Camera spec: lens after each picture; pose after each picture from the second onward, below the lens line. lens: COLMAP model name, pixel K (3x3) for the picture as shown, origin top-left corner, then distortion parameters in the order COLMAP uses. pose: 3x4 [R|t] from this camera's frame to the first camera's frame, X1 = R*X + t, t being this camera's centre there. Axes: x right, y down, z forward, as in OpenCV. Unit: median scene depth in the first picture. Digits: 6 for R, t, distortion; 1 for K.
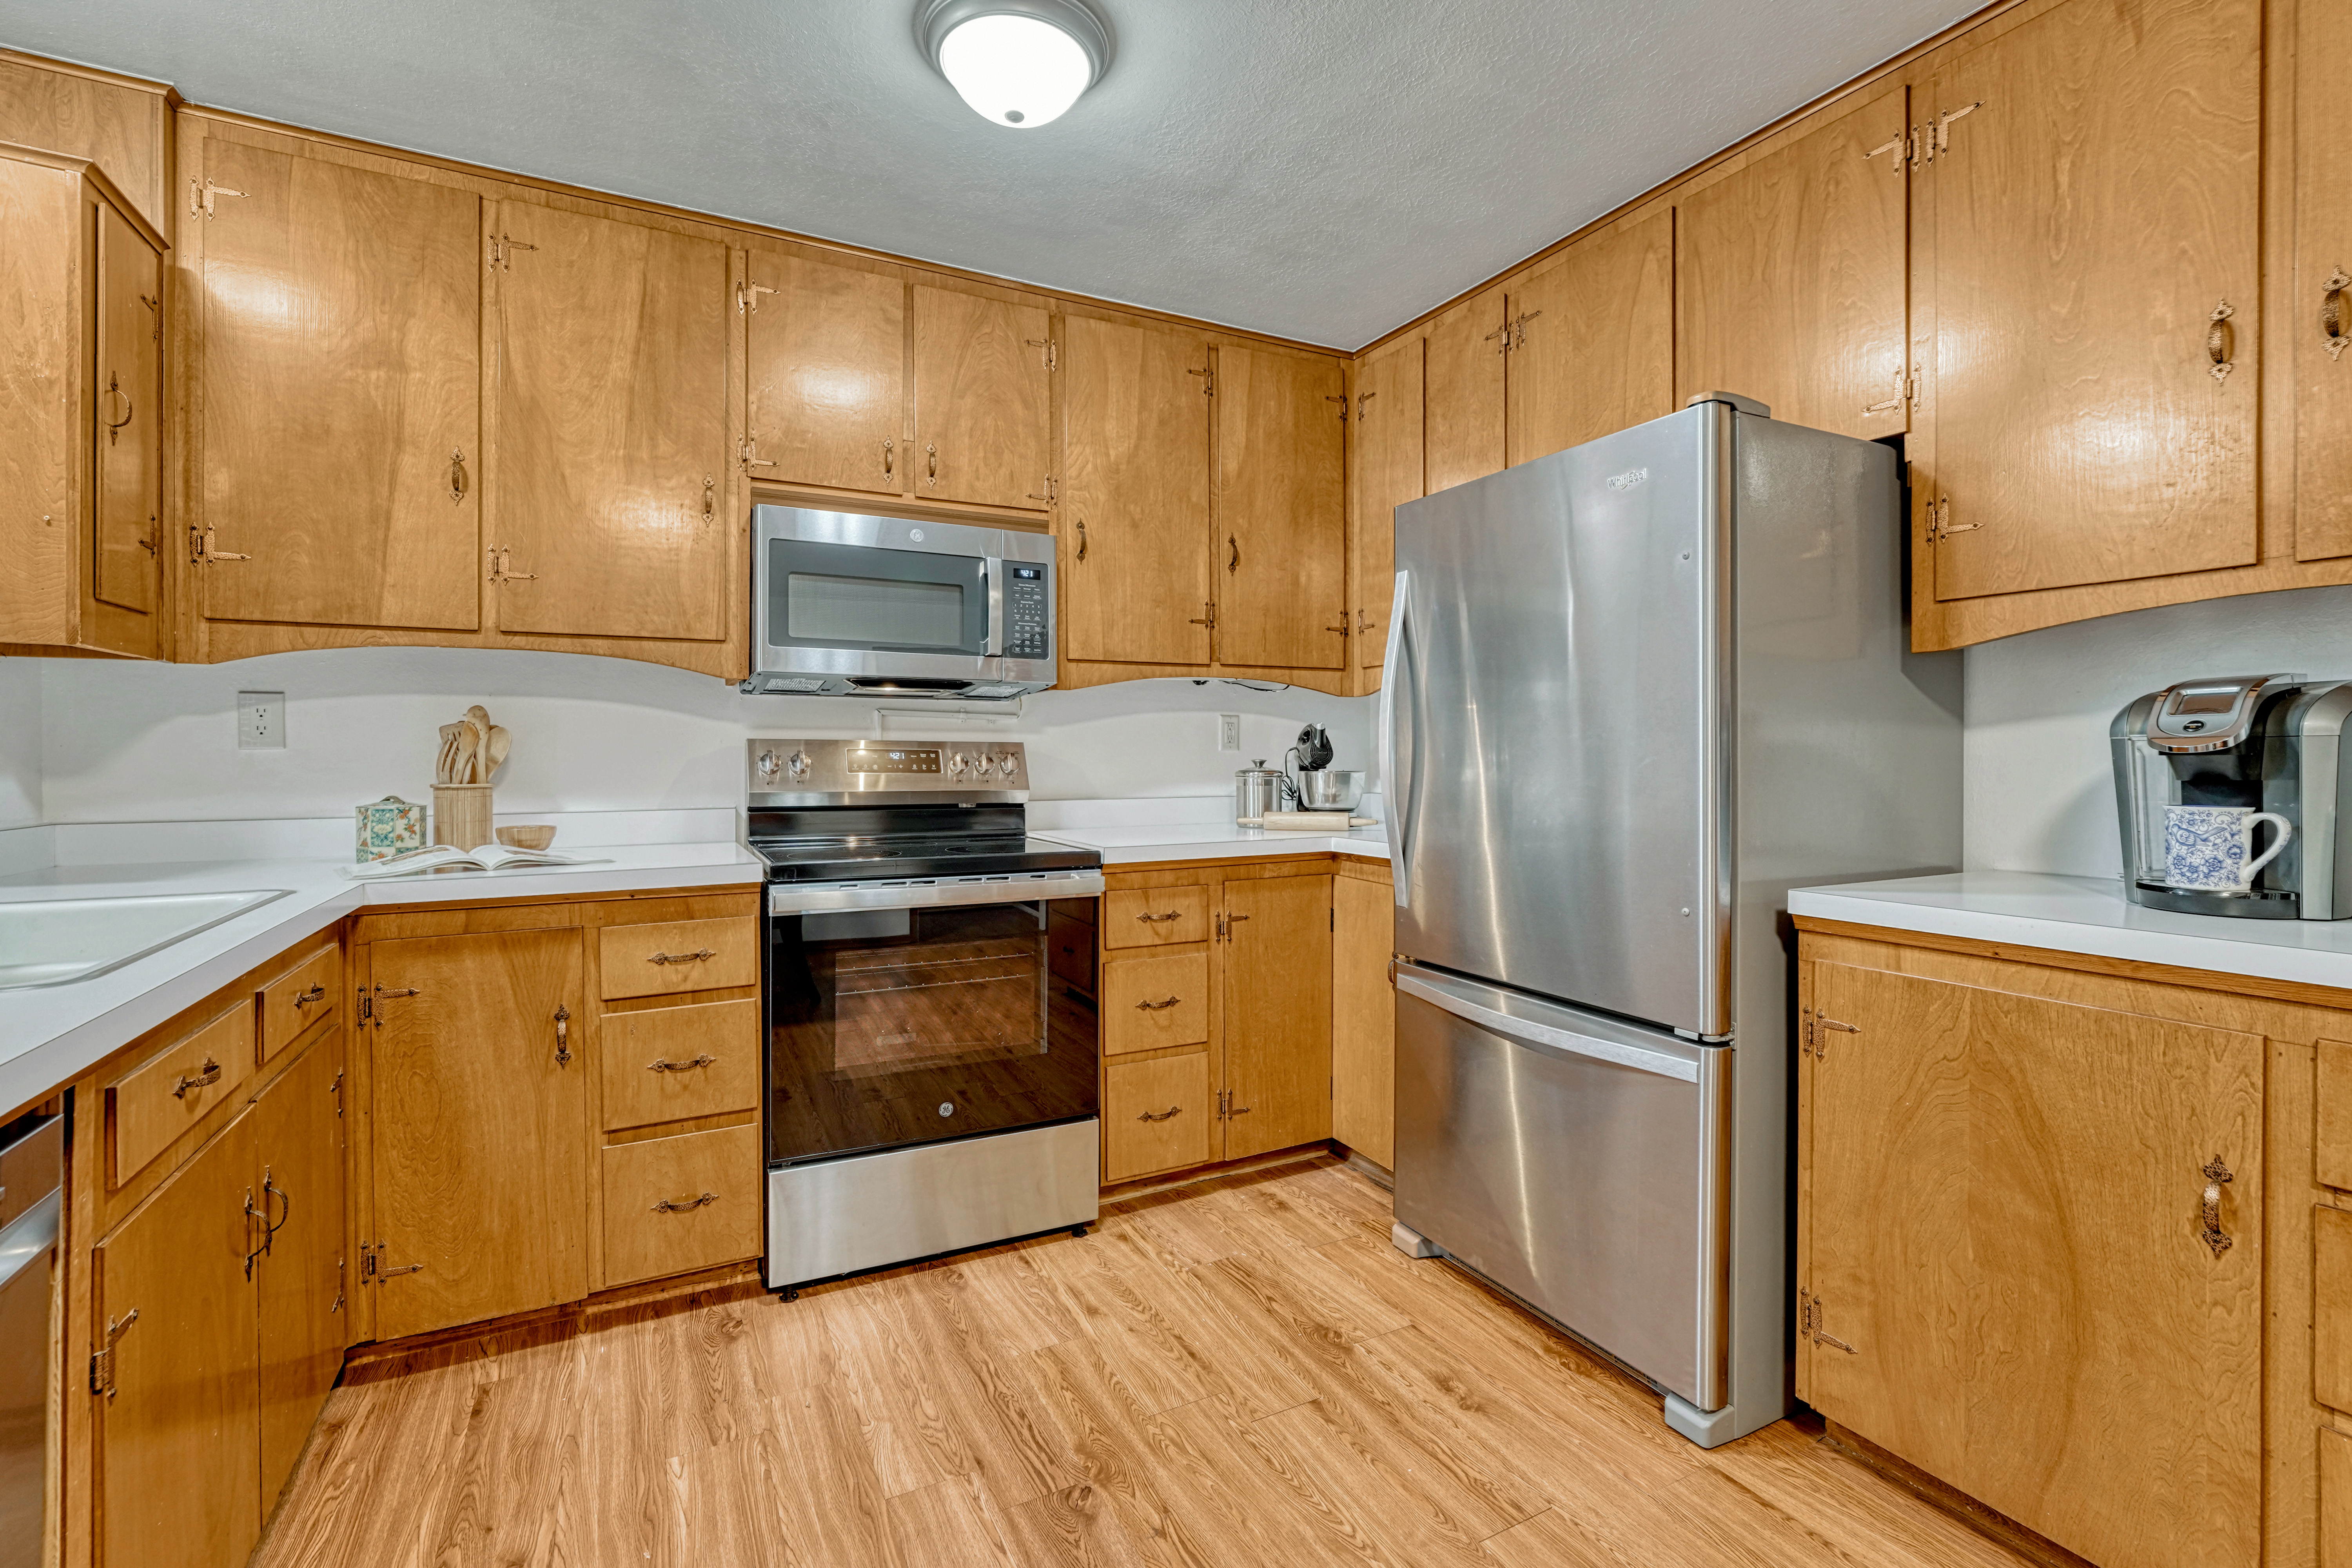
lens RADIAL K [[1041.2, 0, 1172.5], [0, 1041.2, 757.0], [0, 0, 1]] dist [-0.009425, -0.000615]
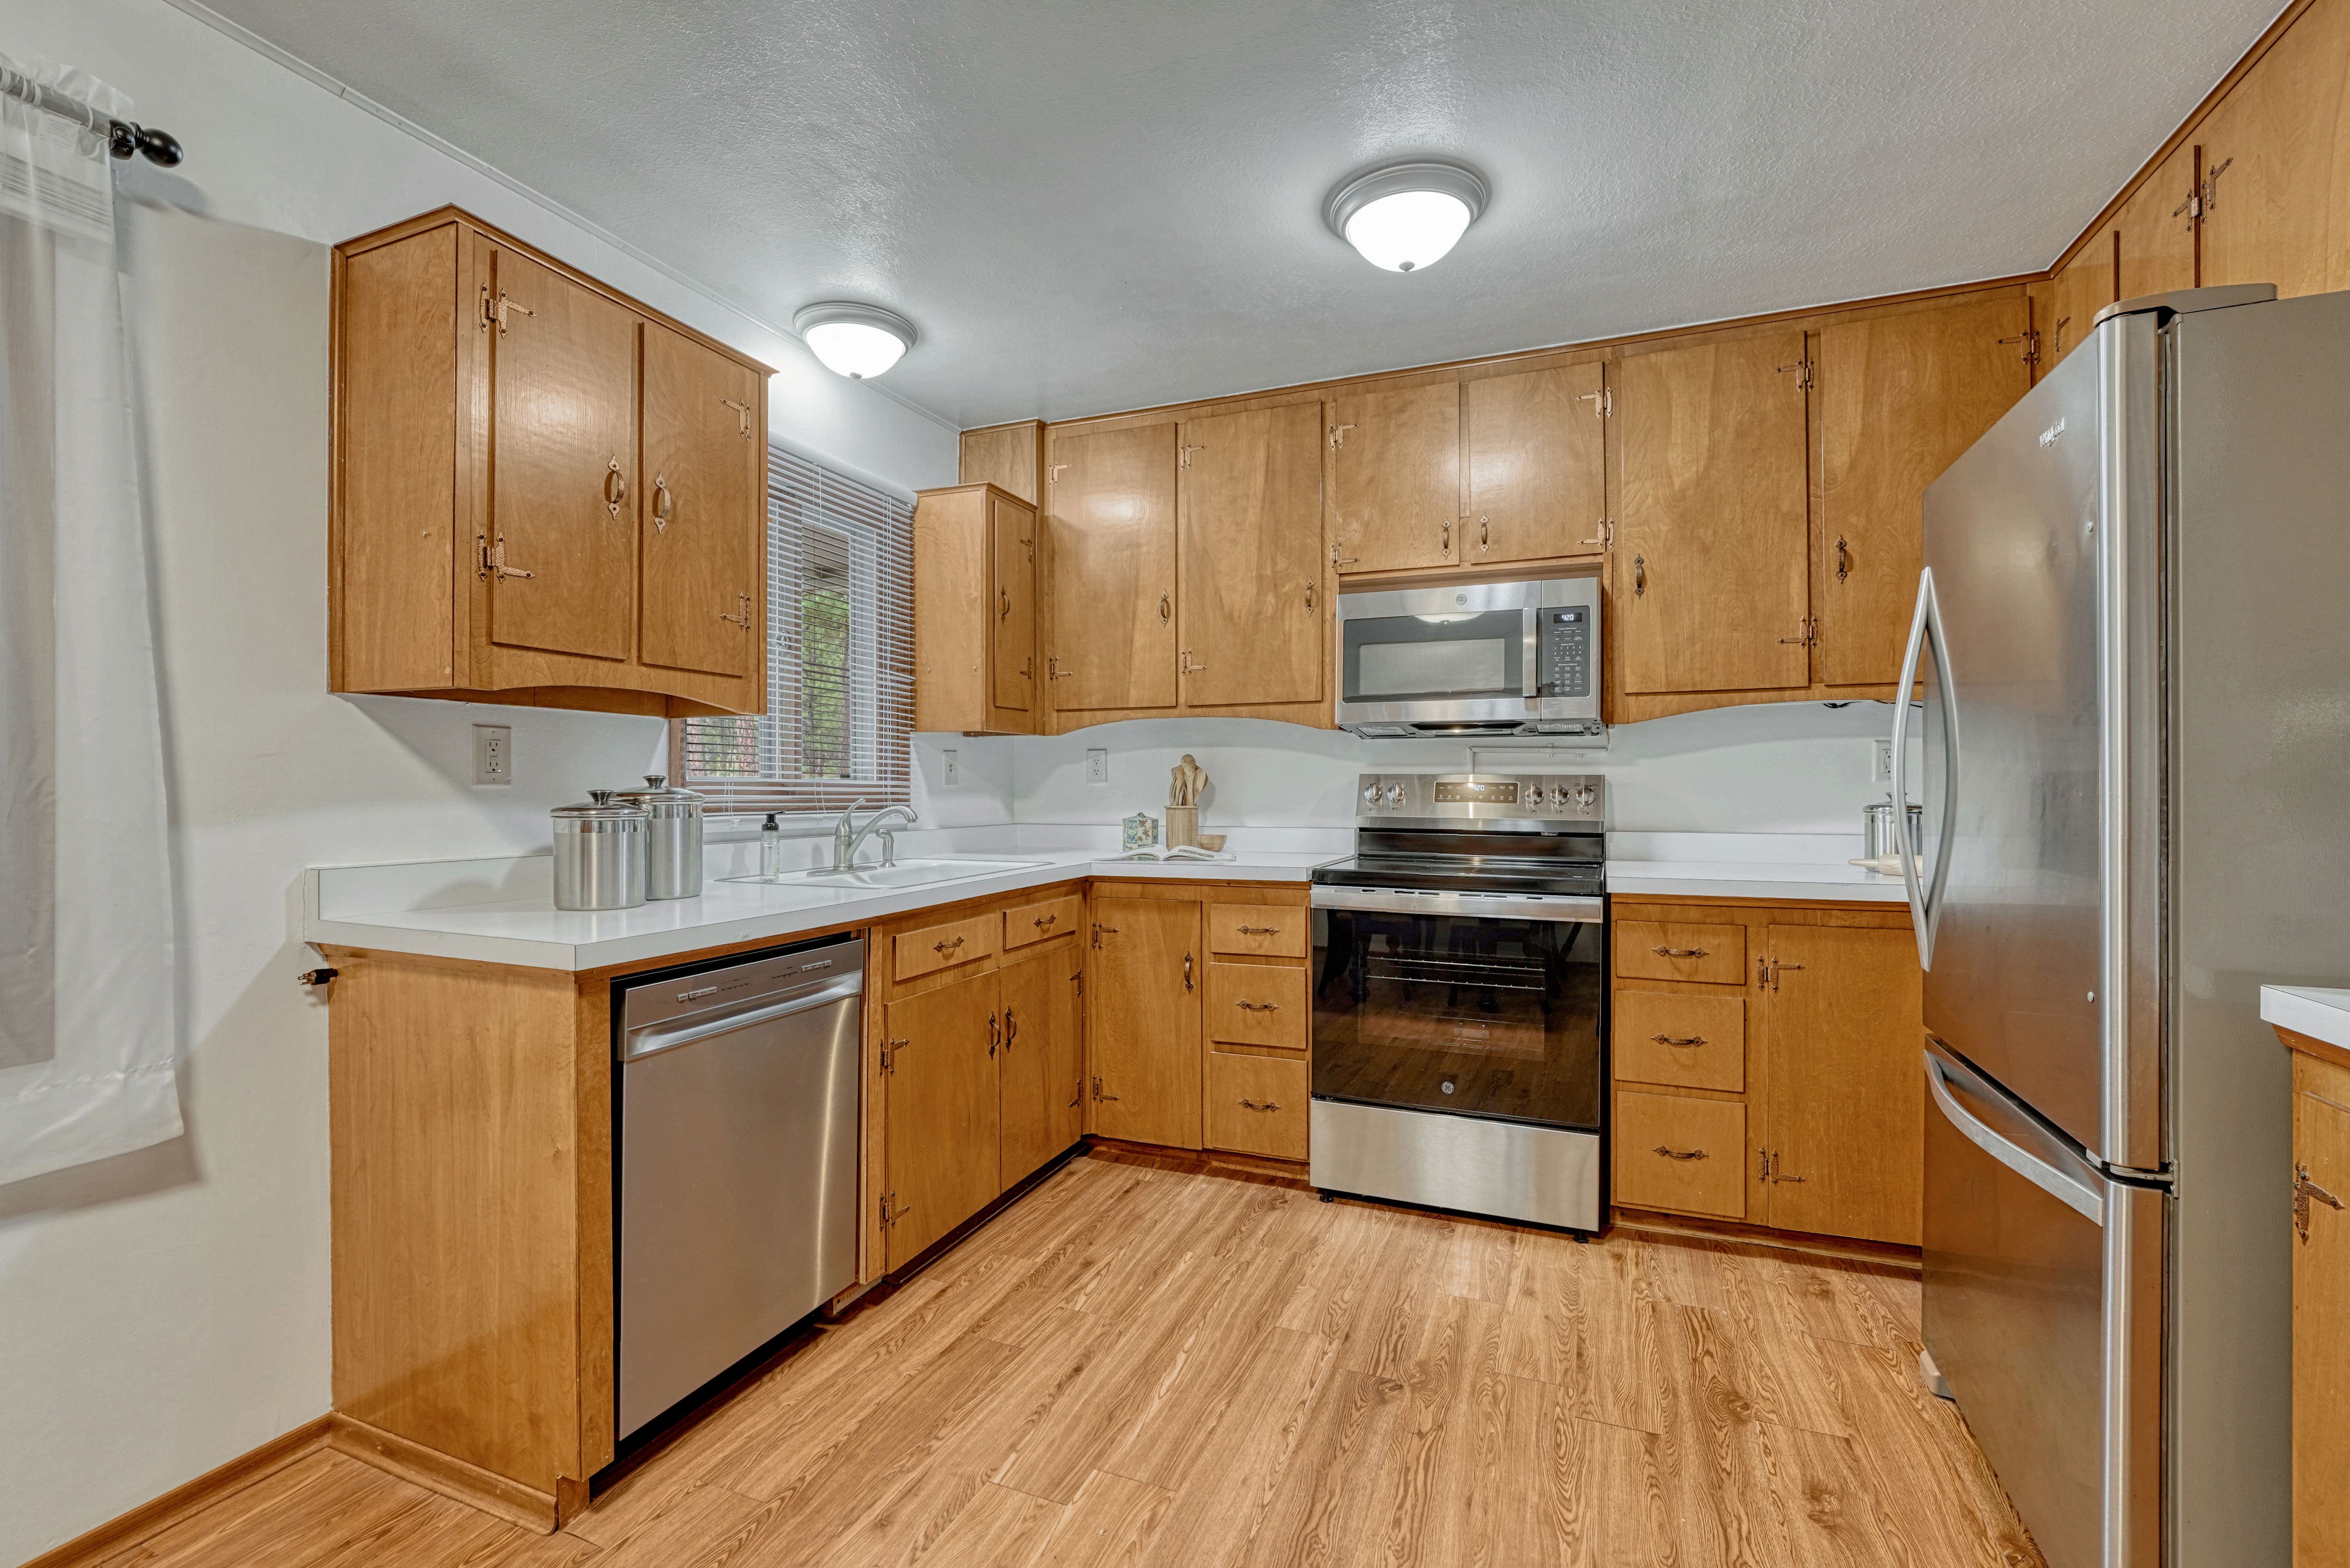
lens RADIAL K [[1013.4, 0, 1148.6], [0, 1013.4, 786.2], [0, 0, 1]] dist [-0.011669, -0.000212]
pose [[0.640403, 0.000620, -0.768039, 0.442412], [-0.001704, 0.999998, -0.000614, -0.001525], [0.768037, 0.001702, 0.640403, 0.004074]]
